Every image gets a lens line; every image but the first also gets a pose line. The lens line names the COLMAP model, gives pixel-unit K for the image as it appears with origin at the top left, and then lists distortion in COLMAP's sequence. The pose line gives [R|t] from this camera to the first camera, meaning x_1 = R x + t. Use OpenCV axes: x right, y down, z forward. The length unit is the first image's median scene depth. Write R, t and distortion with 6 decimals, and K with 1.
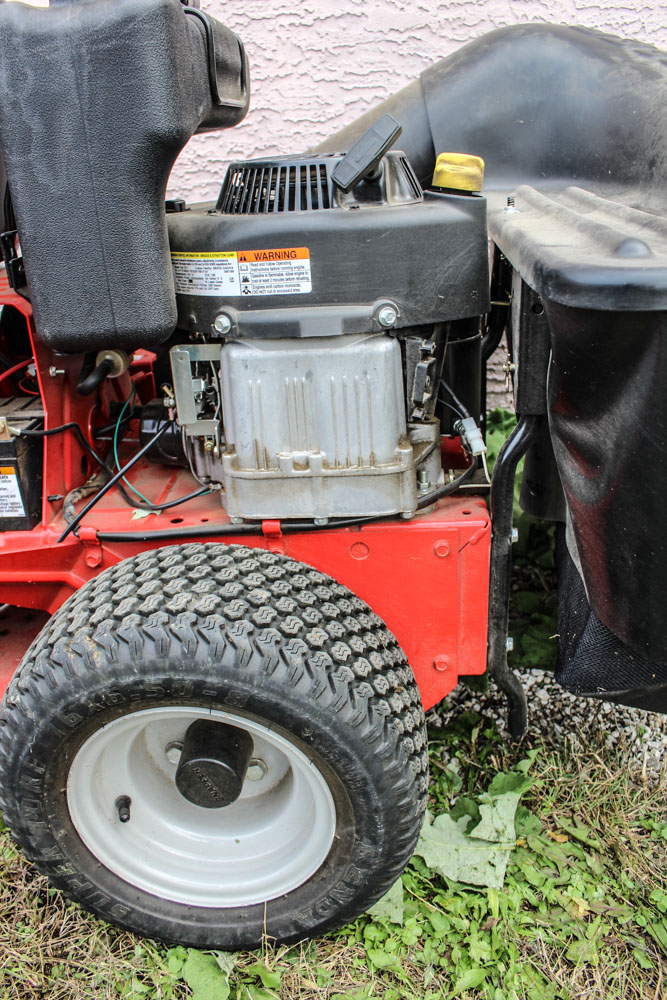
lens RADIAL K [[796.4, 0, 328.3], [0, 796.4, 475.5], [0, 0, 1]] dist [-0.047573, 0.008491]
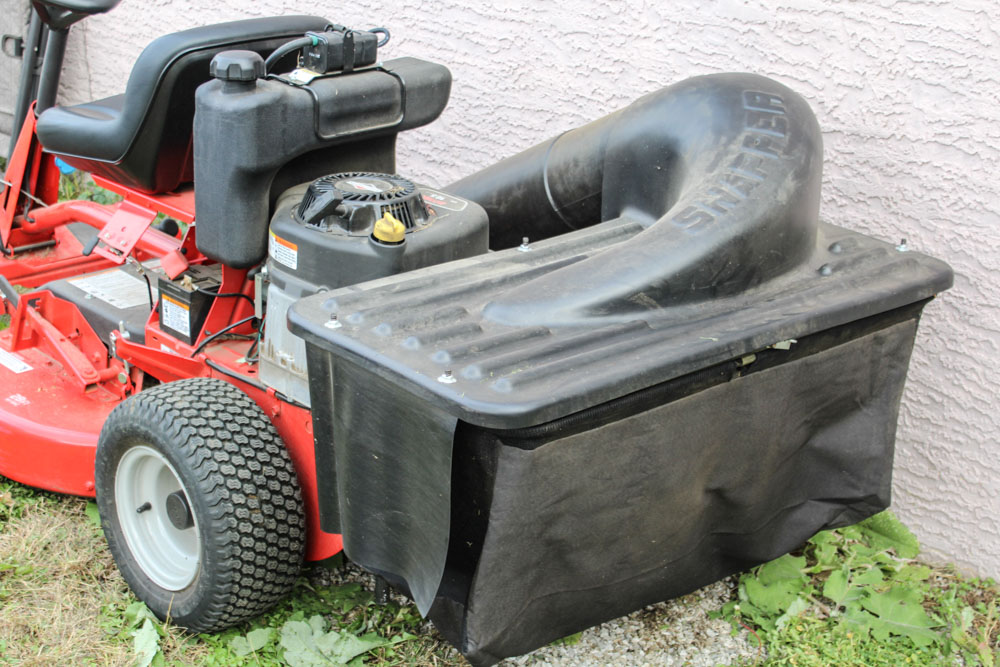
lens RADIAL K [[2022.1, 0, 500.1], [0, 2022.1, 332.1], [0, 0, 1]] dist [0.422240, 0.000000]
pose [[0.693811, 0.334535, -0.637740, 1.643756], [-0.343403, 0.932079, 0.115338, -0.396988], [0.633009, 0.138979, 0.761567, -1.088723]]
